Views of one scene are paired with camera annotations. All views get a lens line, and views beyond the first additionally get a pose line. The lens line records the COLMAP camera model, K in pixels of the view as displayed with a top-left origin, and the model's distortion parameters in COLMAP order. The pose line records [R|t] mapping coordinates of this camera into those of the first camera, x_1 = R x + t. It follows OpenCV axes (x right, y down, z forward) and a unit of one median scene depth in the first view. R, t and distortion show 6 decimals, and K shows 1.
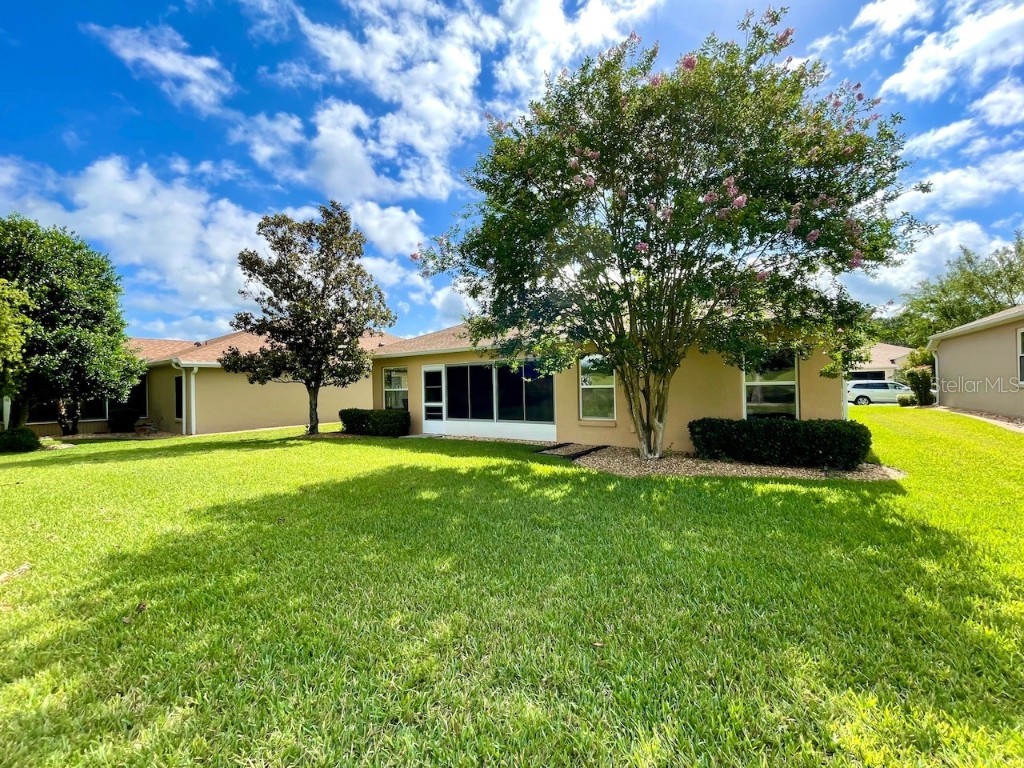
lens RADIAL K [[390.2, 0, 505.9], [0, 390.2, 382.6], [0, 0, 1]] dist [0.005946, 0.000254]
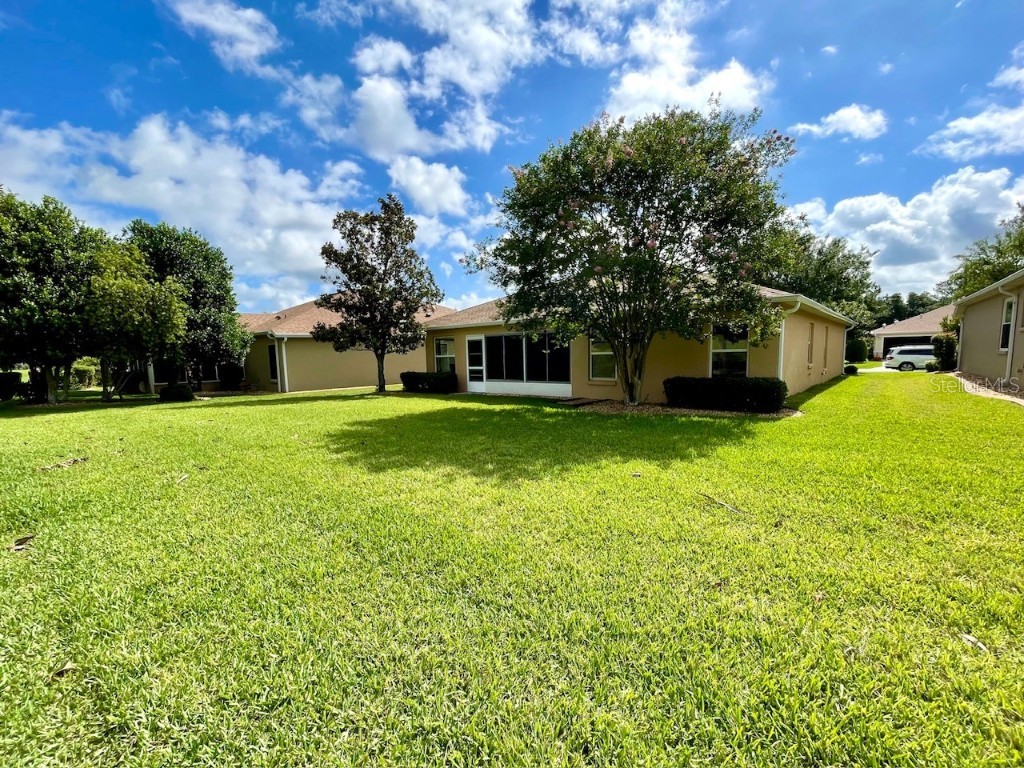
lens RADIAL K [[434.0, 0, 511.2], [0, 434.0, 398.1], [0, 0, 1]] dist [0.001014, -0.000425]
pose [[0.992272, 0.010899, -0.123602, 0.084230], [0.003244, 0.993516, 0.113649, -0.003641], [0.124039, -0.113171, 0.985802, -0.298834]]
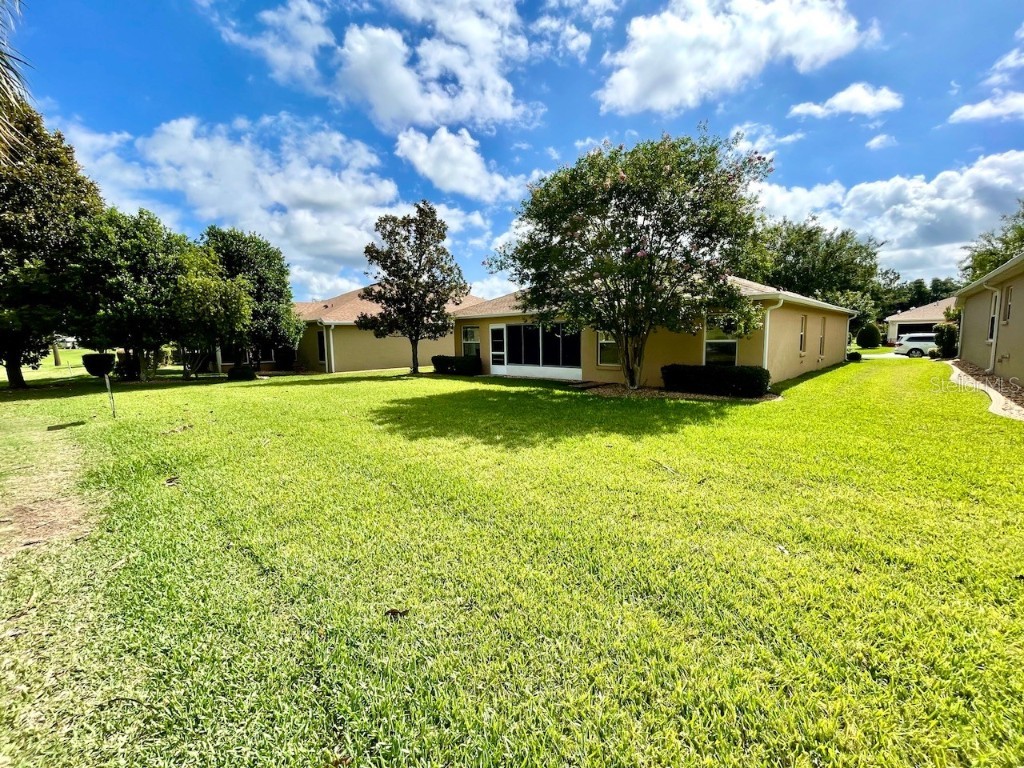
lens RADIAL K [[411.4, 0, 512.2], [0, 411.4, 376.9], [0, 0, 1]] dist [0.003791, -0.000737]
pose [[0.983014, 0.020553, -0.182377, 0.117493], [-0.000294, 0.993885, 0.110421, -0.018830], [0.183531, -0.108492, 0.977009, -0.370502]]
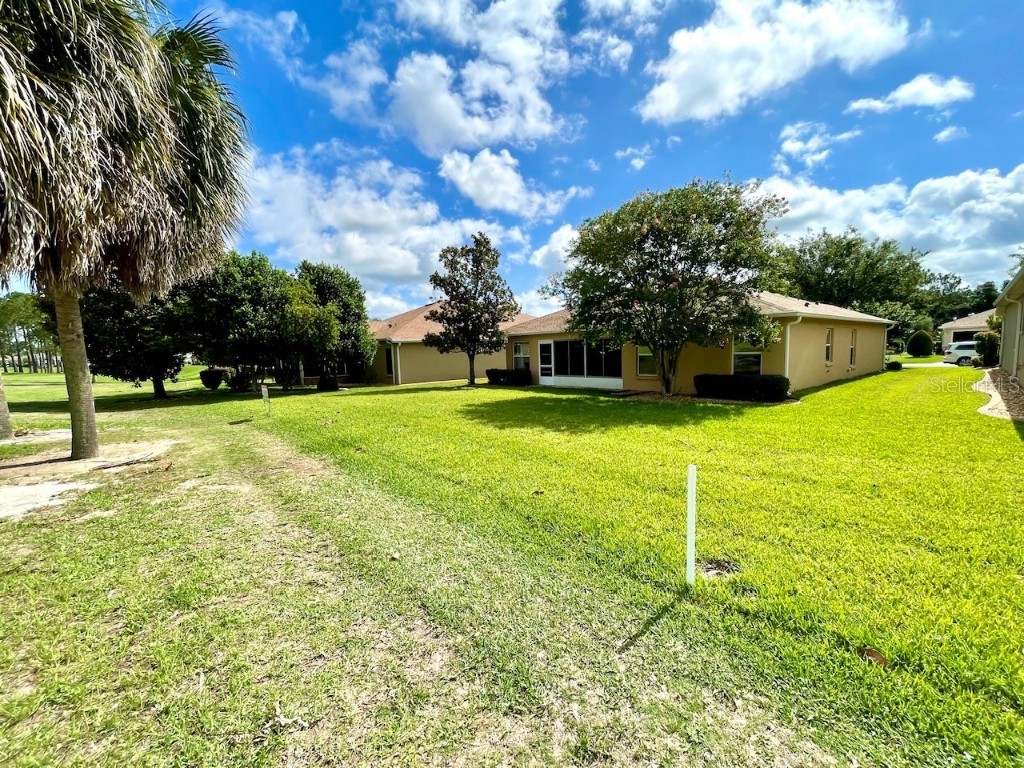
lens RADIAL K [[411.4, 0, 508.1], [0, 411.4, 406.3], [0, 0, 1]] dist [0.003791, -0.000737]
pose [[0.960287, 0.027195, -0.277685, 0.115466], [0.015532, 0.988485, 0.150519, -0.030713], [0.278581, -0.148854, 0.948807, -0.555915]]
